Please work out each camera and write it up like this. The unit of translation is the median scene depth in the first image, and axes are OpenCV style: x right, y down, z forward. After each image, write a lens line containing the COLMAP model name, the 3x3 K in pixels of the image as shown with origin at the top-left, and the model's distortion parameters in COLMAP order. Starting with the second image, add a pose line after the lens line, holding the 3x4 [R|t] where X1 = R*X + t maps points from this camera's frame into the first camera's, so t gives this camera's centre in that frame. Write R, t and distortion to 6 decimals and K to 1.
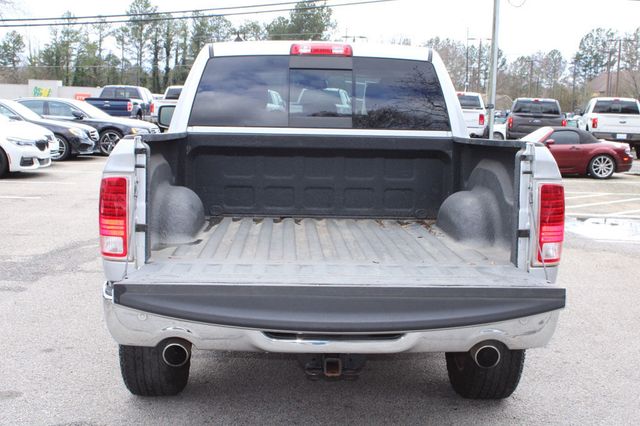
lens RADIAL K [[889.3, 0, 320.0], [0, 889.3, 213.0], [0, 0, 1]] dist [-0.032780, -0.015106]
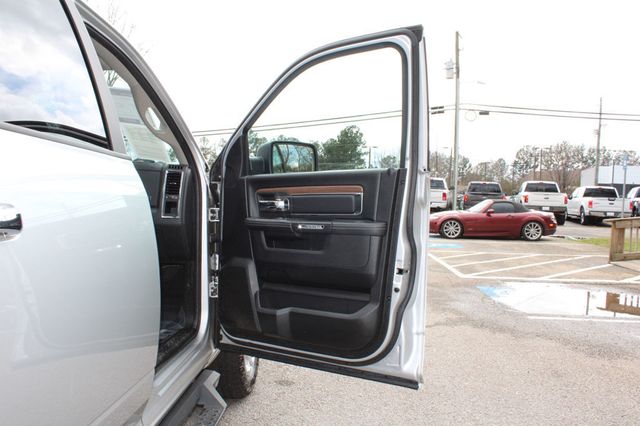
lens RADIAL K [[536.9, 0, 320.0], [0, 536.9, 213.0], [0, 0, 1]] dist [-0.174519, 0.164178]
pose [[0.997084, -0.000506, -0.076314, 0.051776], [-0.005881, 0.996495, -0.083443, -0.009617], [0.076089, 0.083649, 0.993586, 0.164530]]
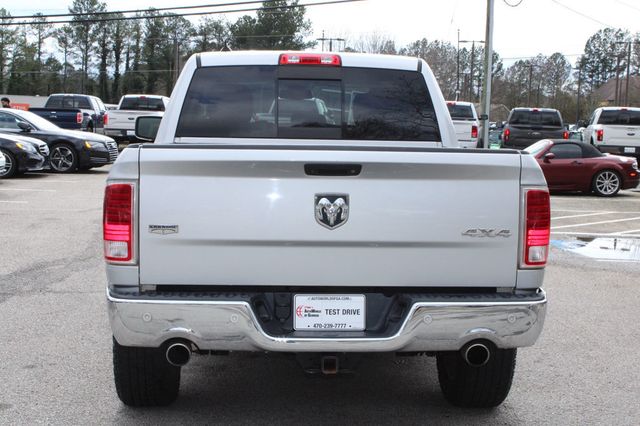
lens RADIAL K [[1020.3, 0, 320.0], [0, 1020.3, 213.0], [0, 0, 1]] dist [-0.009346, -0.050006]
pose [[0.999593, -0.003632, 0.028301, -0.003506], [0.004370, 0.999651, -0.026068, 0.002951], [-0.028196, 0.026181, 0.999259, -0.023263]]
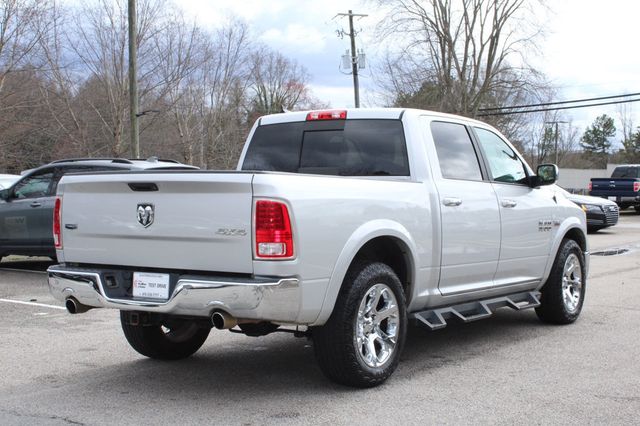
lens RADIAL K [[965.5, 0, 320.0], [0, 965.5, 213.0], [0, 0, 1]] dist [0.007849, 0.013843]
pose [[0.798693, -0.004612, -0.601721, 0.145776], [-0.056137, 0.995039, -0.082140, 0.012539], [0.599114, 0.099383, 0.794472, -0.017697]]
